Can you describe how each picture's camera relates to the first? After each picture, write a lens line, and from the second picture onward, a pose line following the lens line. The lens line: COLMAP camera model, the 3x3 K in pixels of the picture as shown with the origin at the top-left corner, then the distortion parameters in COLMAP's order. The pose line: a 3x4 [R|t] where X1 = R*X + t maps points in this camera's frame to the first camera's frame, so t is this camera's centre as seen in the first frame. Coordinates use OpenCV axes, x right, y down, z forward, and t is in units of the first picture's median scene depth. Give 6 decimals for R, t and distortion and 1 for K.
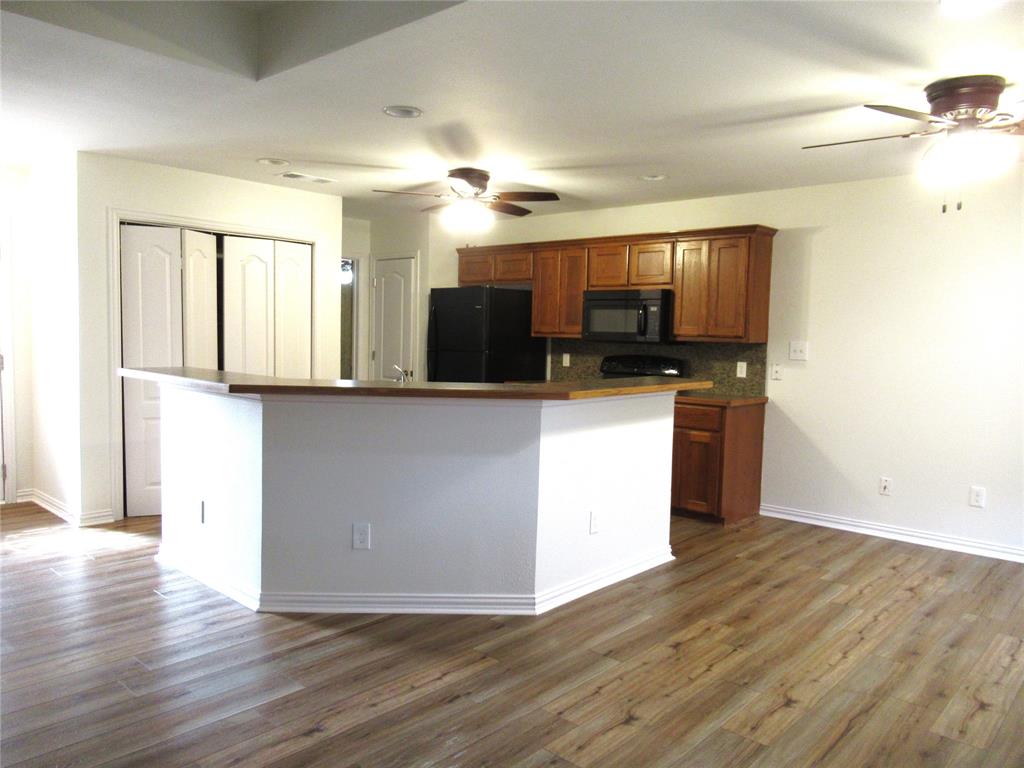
lens RADIAL K [[758.8, 0, 509.1], [0, 758.8, 388.9], [0, 0, 1]] dist [-0.015014, 0.006473]
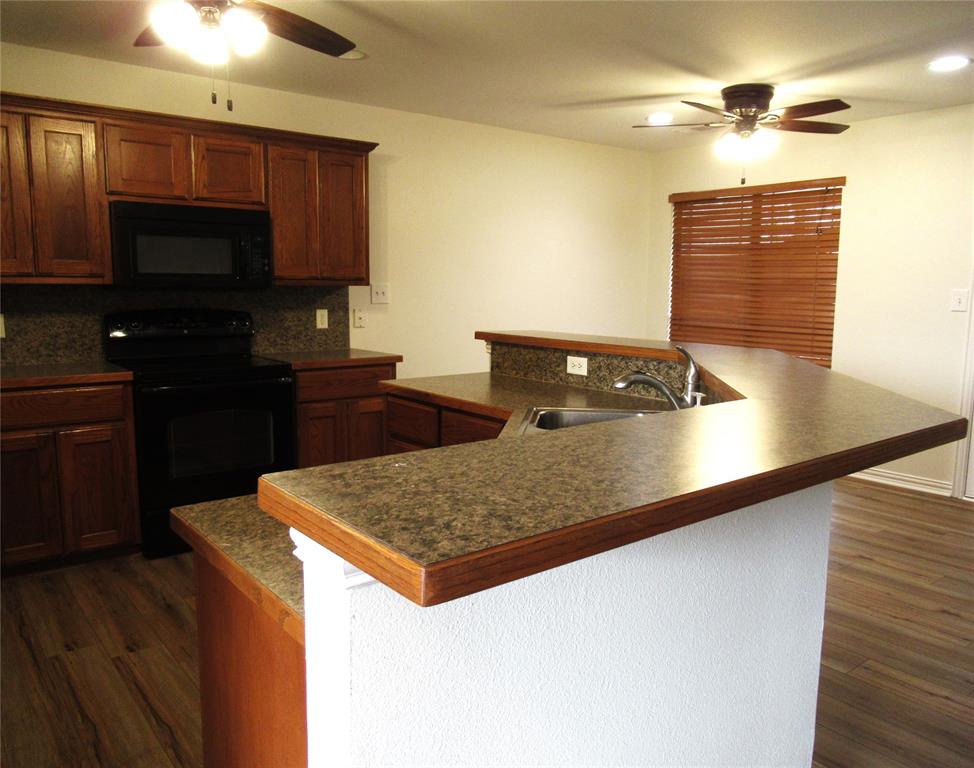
lens RADIAL K [[755.2, 0, 507.9], [0, 755.2, 391.7], [0, 0, 1]] dist [-0.012808, -0.003351]
pose [[0.140752, -0.161132, 0.976845, -0.542031], [0.066728, 0.985967, 0.153022, -0.067849], [-0.987794, 0.043644, 0.149529, 0.787843]]
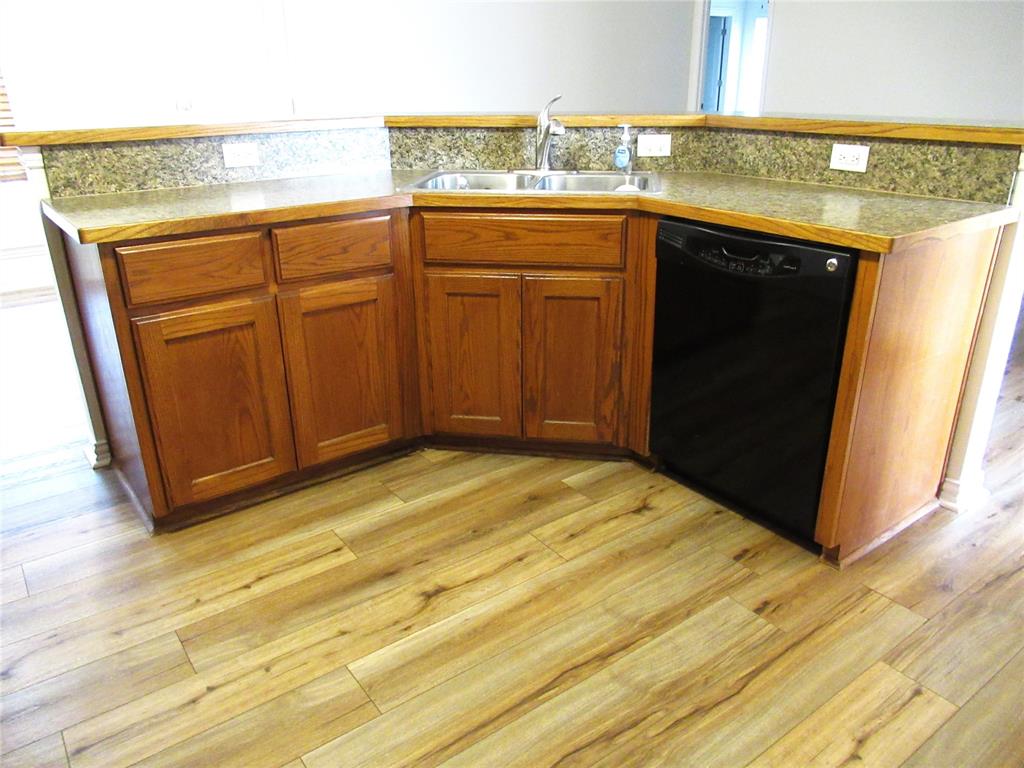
lens RADIAL K [[758.8, 0, 509.1], [0, 758.8, 388.9], [0, 0, 1]] dist [-0.015014, 0.006473]
pose [[-0.981123, -0.085900, 0.173259, -0.193017], [0.002477, 0.890274, 0.455418, -0.079416], [-0.193368, 0.447250, -0.873256, 1.297354]]
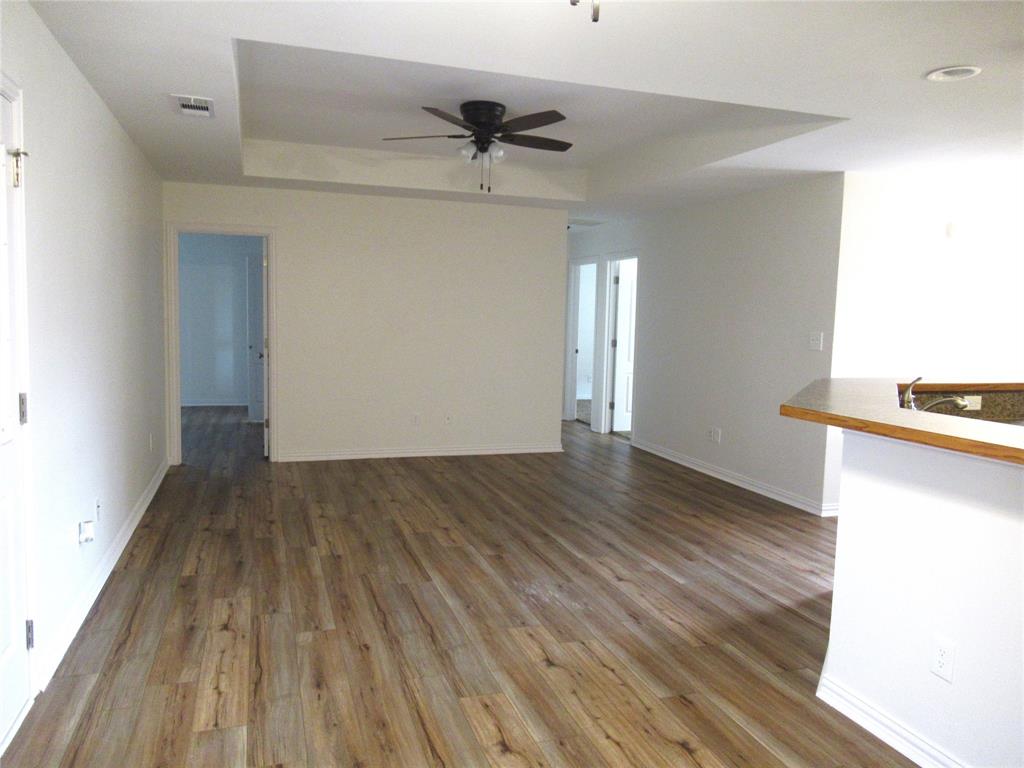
lens RADIAL K [[758.8, 0, 509.1], [0, 758.8, 388.9], [0, 0, 1]] dist [-0.015014, 0.006473]
pose [[-0.490192, 0.050581, -0.870145, 0.615632], [-0.104394, 0.987721, 0.116226, -0.051495], [0.865340, 0.147811, -0.478893, 0.758161]]
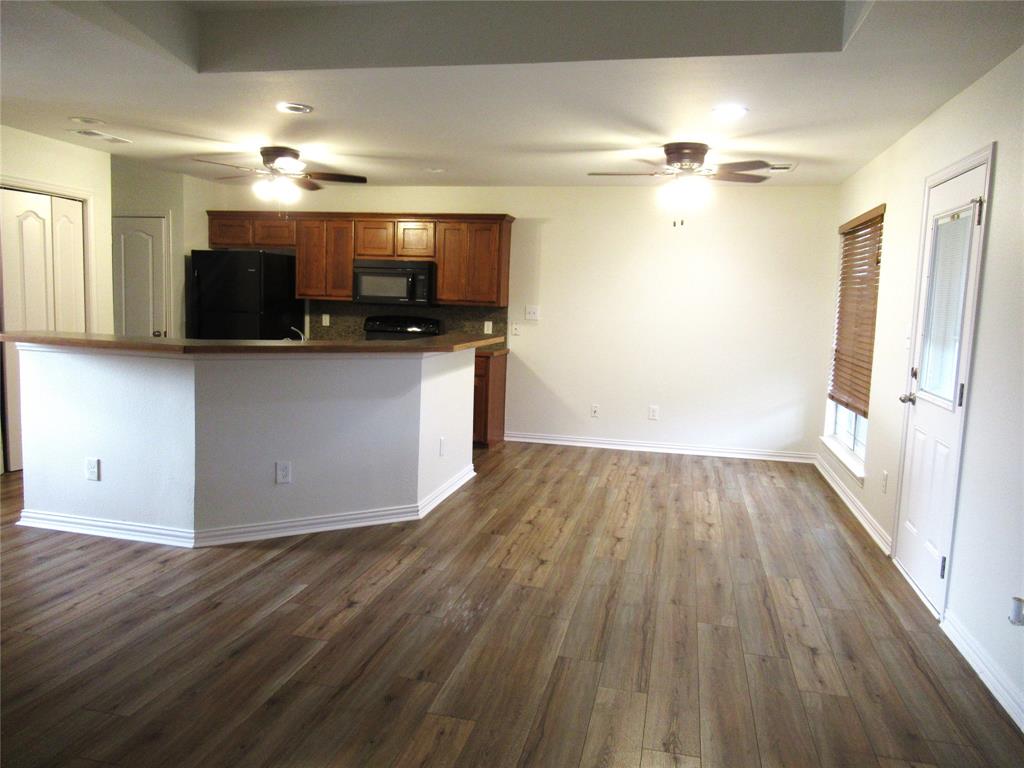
lens RADIAL K [[758.8, 0, 509.1], [0, 758.8, 388.9], [0, 0, 1]] dist [-0.015014, 0.006473]
pose [[0.871375, -0.048251, 0.488239, -0.327966], [0.020400, 0.997855, 0.062206, -0.001292], [-0.490193, -0.044245, 0.870490, -0.141012]]
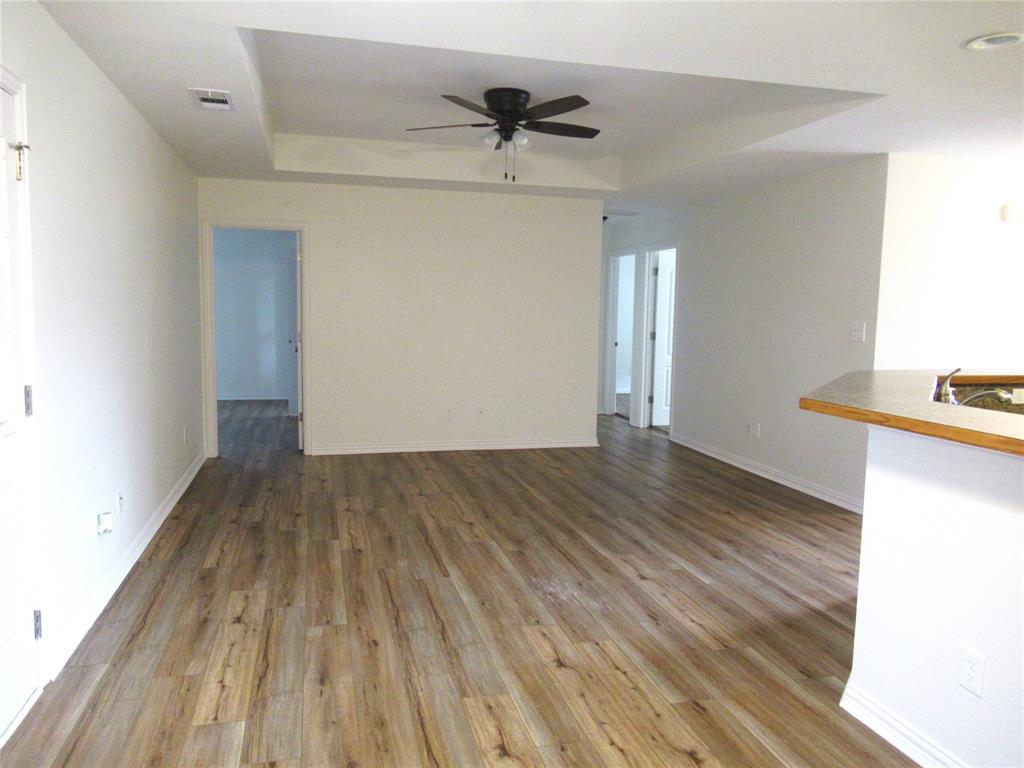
lens RADIAL K [[758.8, 0, 509.1], [0, 758.8, 388.9], [0, 0, 1]] dist [-0.015014, 0.006473]
pose [[-0.546985, 0.057215, -0.835185, 0.583878], [-0.095769, 0.986835, 0.130326, -0.051173], [0.831646, 0.151271, -0.534305, 0.777205]]
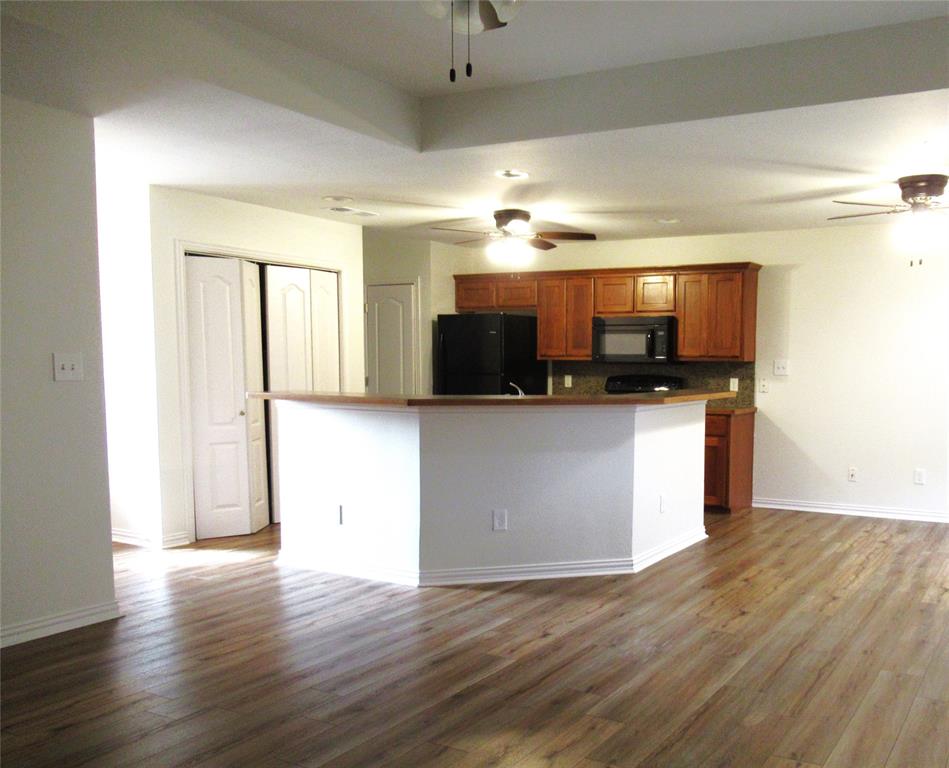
lens RADIAL K [[890.7, 0, 597.3], [0, 890.7, 455.1], [0, 0, 1]] dist [-0.007480, -0.003241]
pose [[0.965800, -0.042586, 0.255766, -0.292687], [0.033631, 0.998662, 0.039286, 0.025478], [-0.257097, -0.029340, 0.965940, -0.322071]]
